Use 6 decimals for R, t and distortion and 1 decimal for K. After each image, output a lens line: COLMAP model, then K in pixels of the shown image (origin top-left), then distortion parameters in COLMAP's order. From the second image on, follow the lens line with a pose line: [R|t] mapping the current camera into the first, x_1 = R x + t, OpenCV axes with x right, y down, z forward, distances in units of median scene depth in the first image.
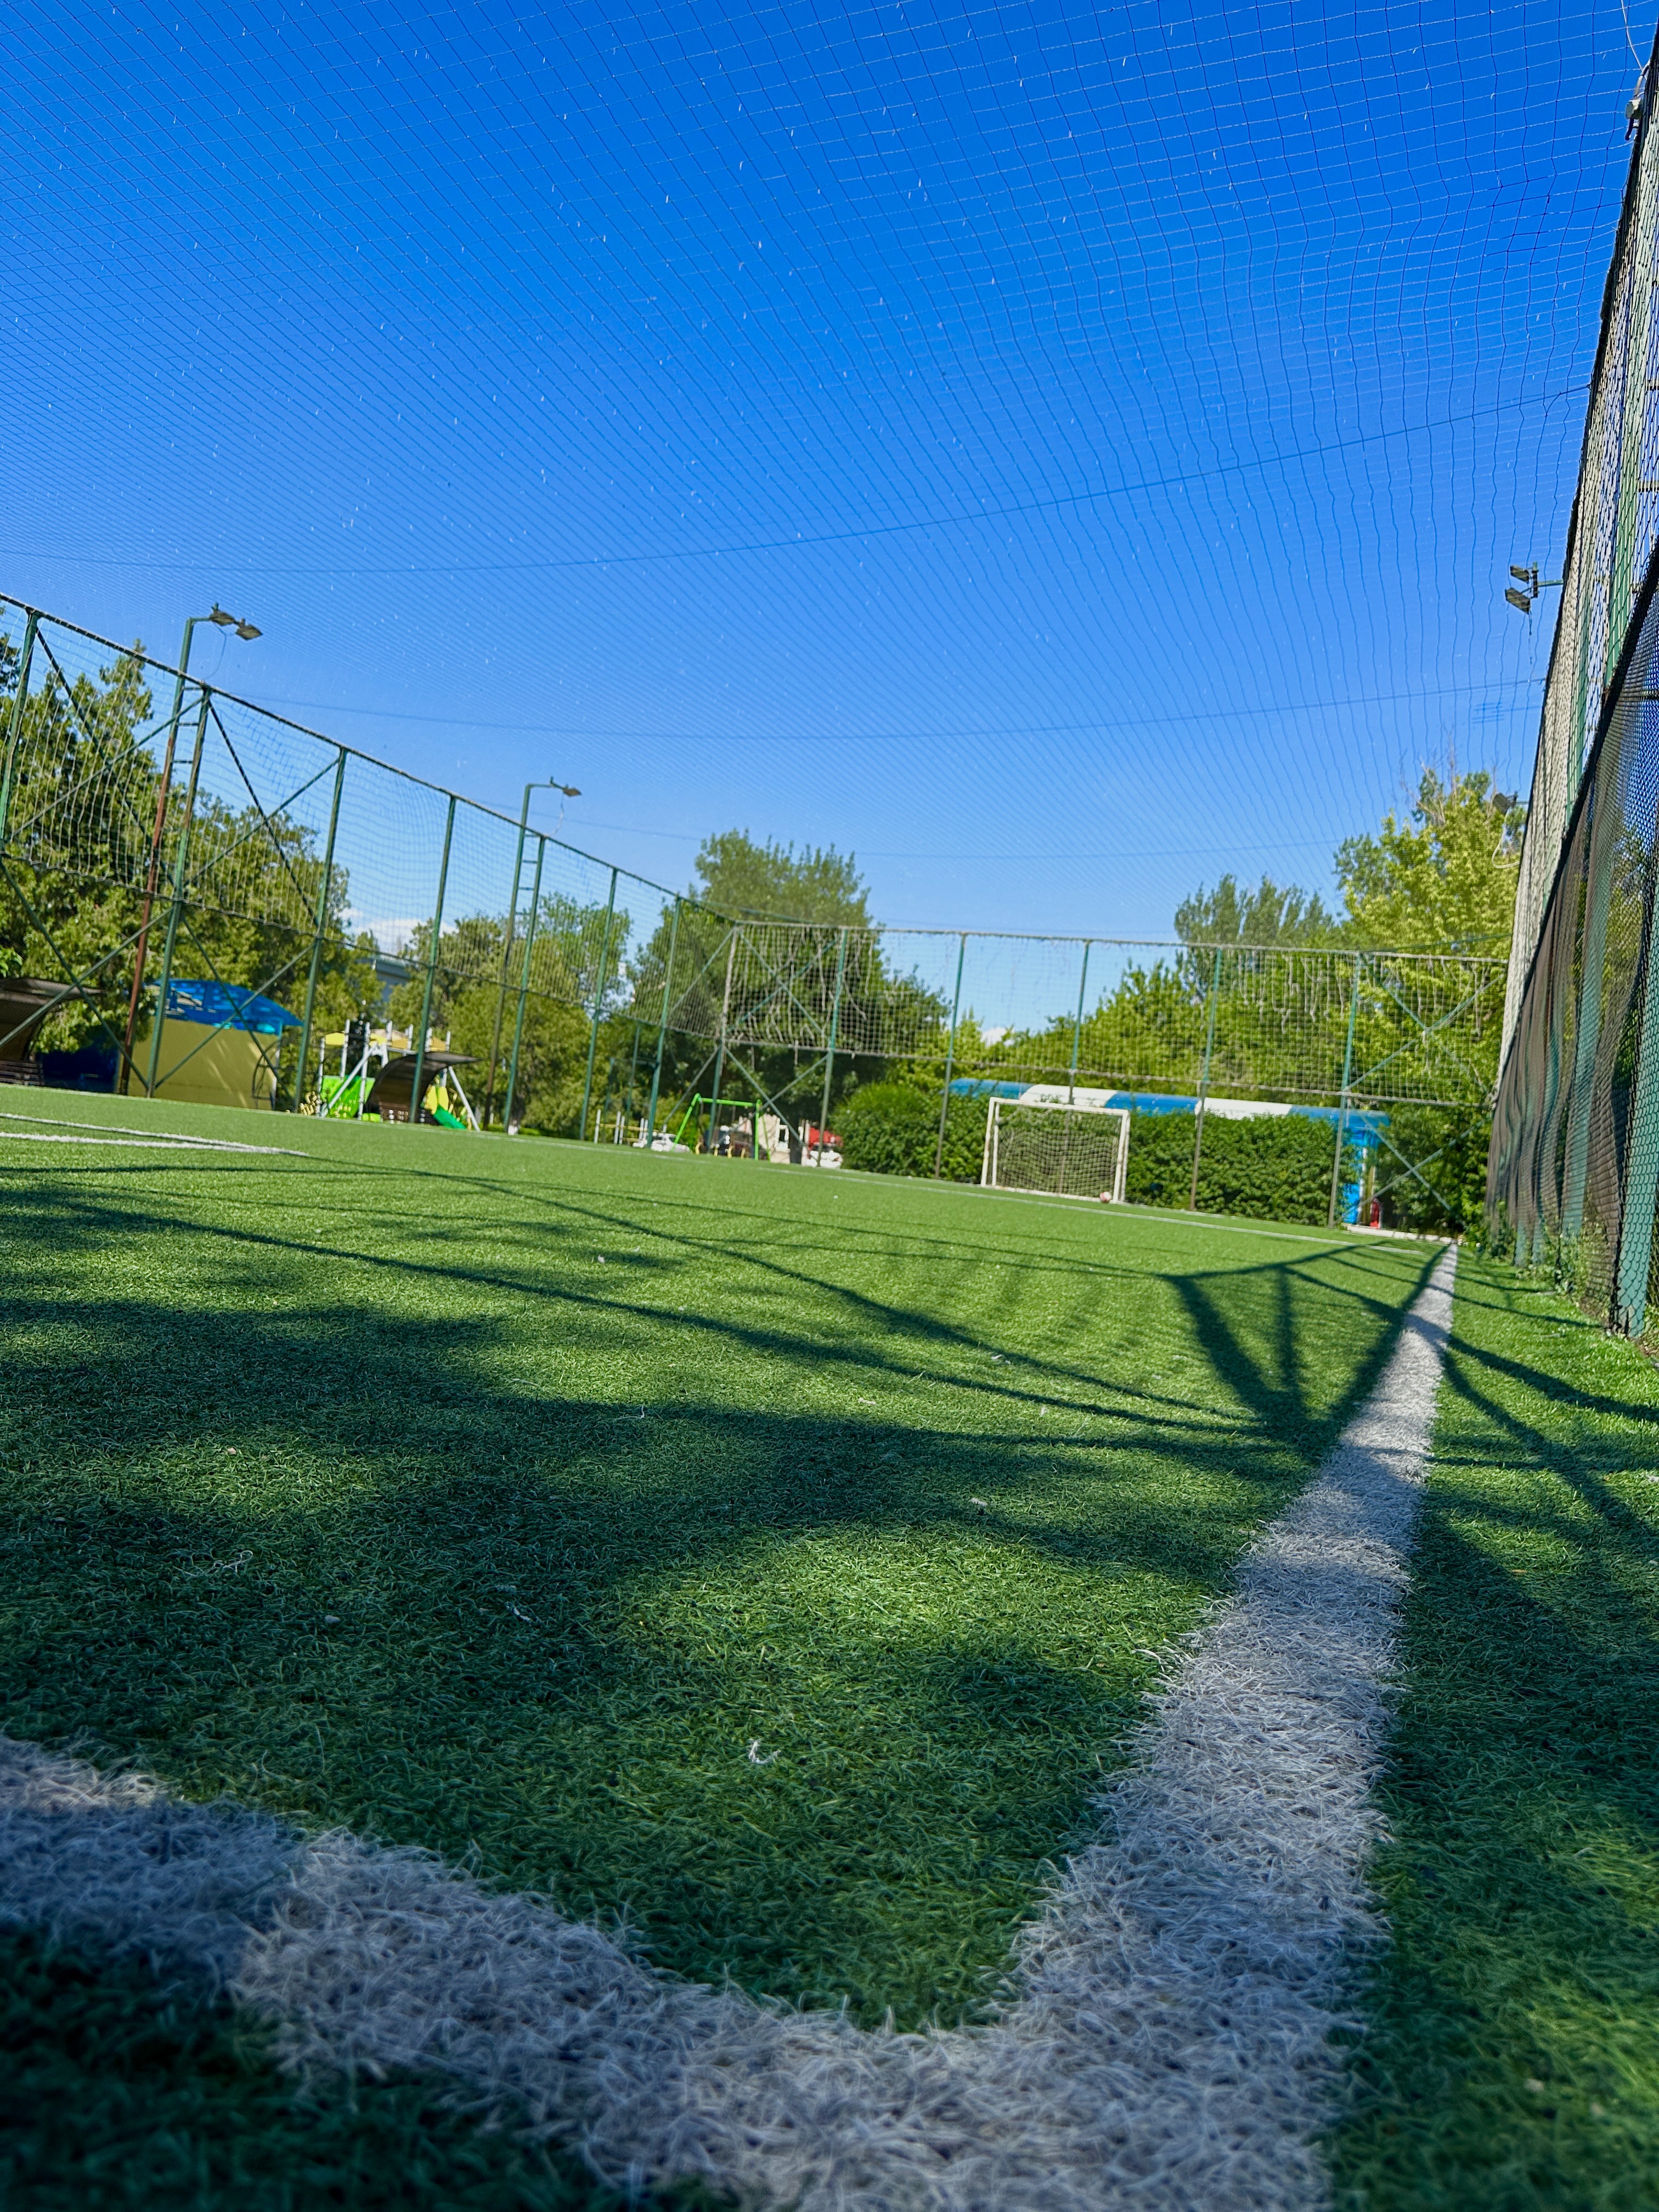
lens RADIAL K [[1589.0, 0, 822.4], [0, 1589.0, 1107.6], [0, 0, 1]] dist [0.086784, -0.100183]
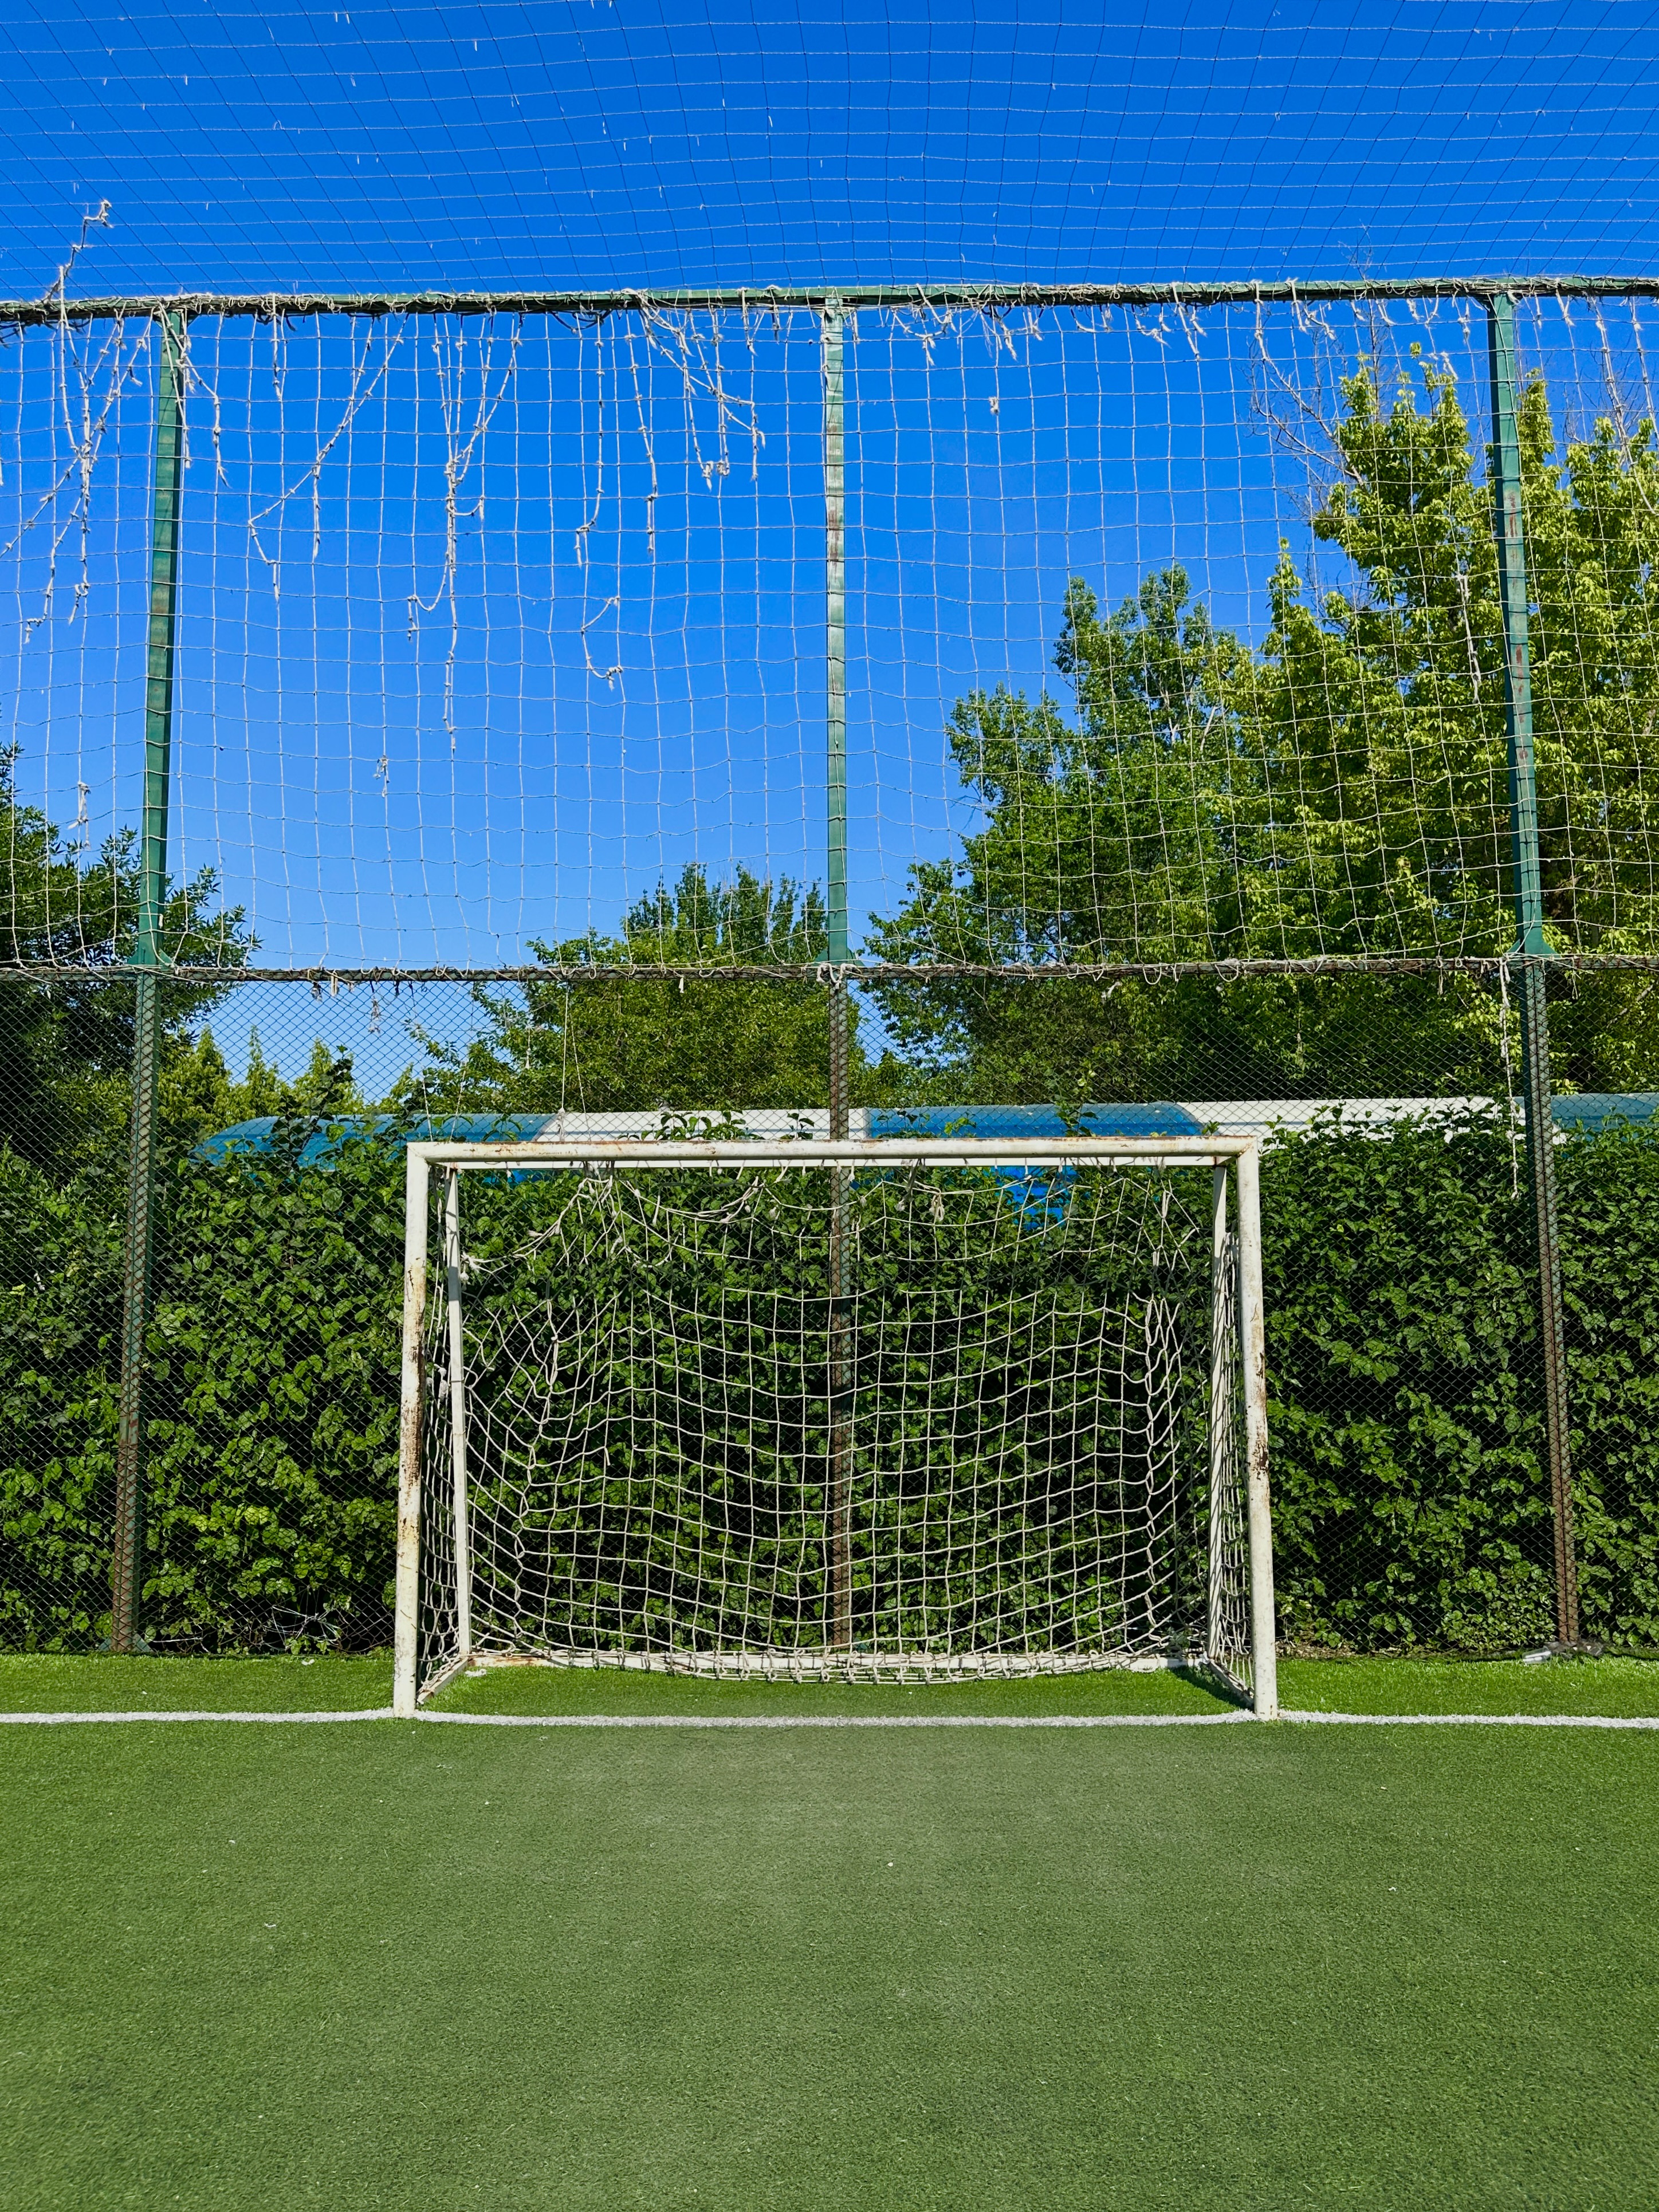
lens RADIAL K [[1589.1, 0, 817.4], [0, 1589.1, 1111.8], [0, 0, 1]] dist [0.086784, -0.100183]
pose [[0.926604, -0.076675, 0.368140, 0.082358], [0.098941, 0.994208, -0.041962, 0.001861], [-0.362790, 0.075306, 0.928823, 0.809778]]
